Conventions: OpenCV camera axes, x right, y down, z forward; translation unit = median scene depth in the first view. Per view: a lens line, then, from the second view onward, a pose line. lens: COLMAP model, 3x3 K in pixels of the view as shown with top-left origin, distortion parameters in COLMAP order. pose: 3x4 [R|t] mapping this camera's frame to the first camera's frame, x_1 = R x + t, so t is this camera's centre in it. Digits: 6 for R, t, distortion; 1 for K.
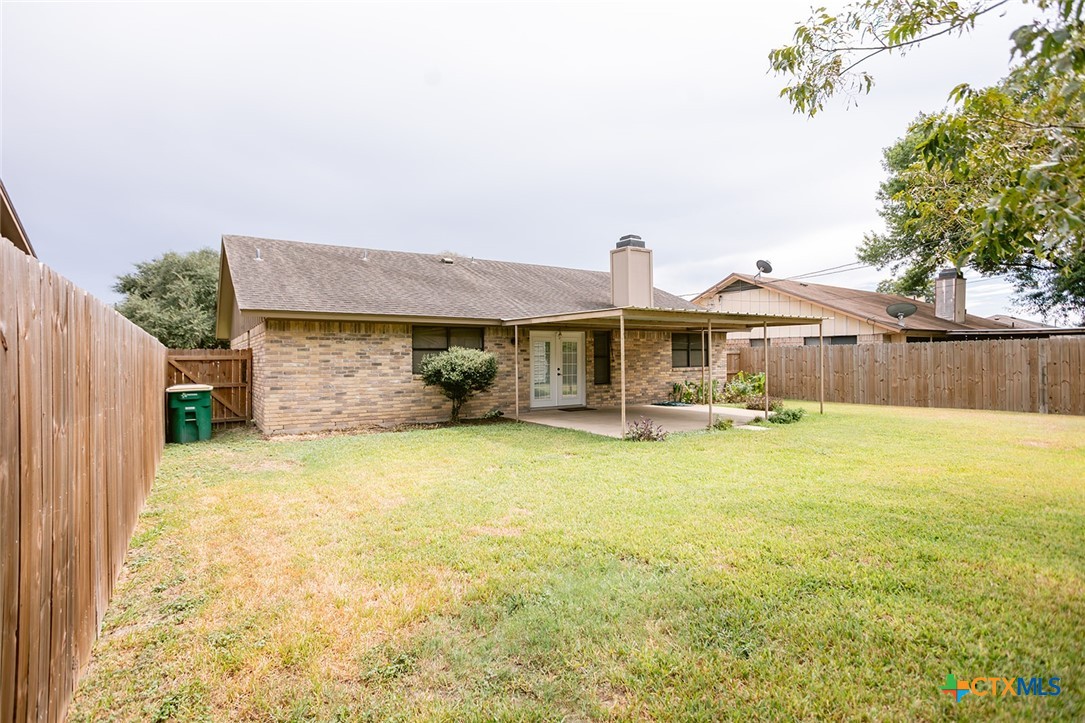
lens RADIAL K [[521.1, 0, 543.0], [0, 521.1, 356.4], [0, 0, 1]] dist [0.005622, 0.003876]
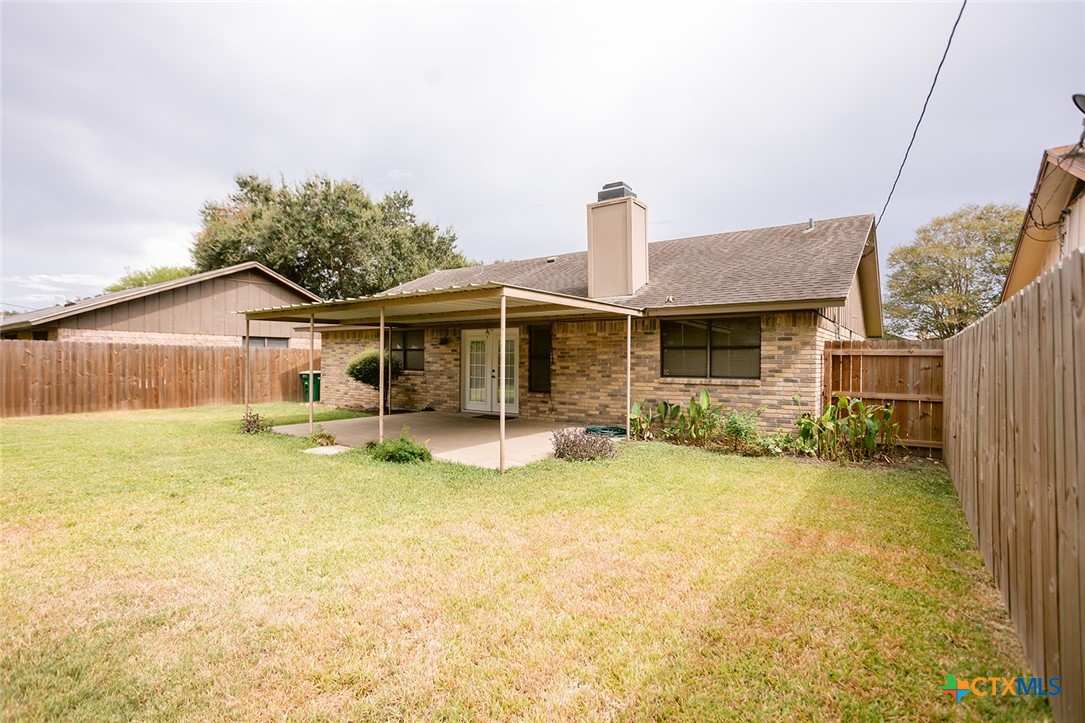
lens RADIAL K [[521.1, 0, 543.1], [0, 521.1, 357.7], [0, 0, 1]] dist [0.005622, 0.003876]
pose [[0.360855, 0.004534, -0.932611, 0.844358], [-0.010717, 0.999942, 0.000714, 0.000088], [0.932560, 0.009737, 0.360883, 0.708821]]
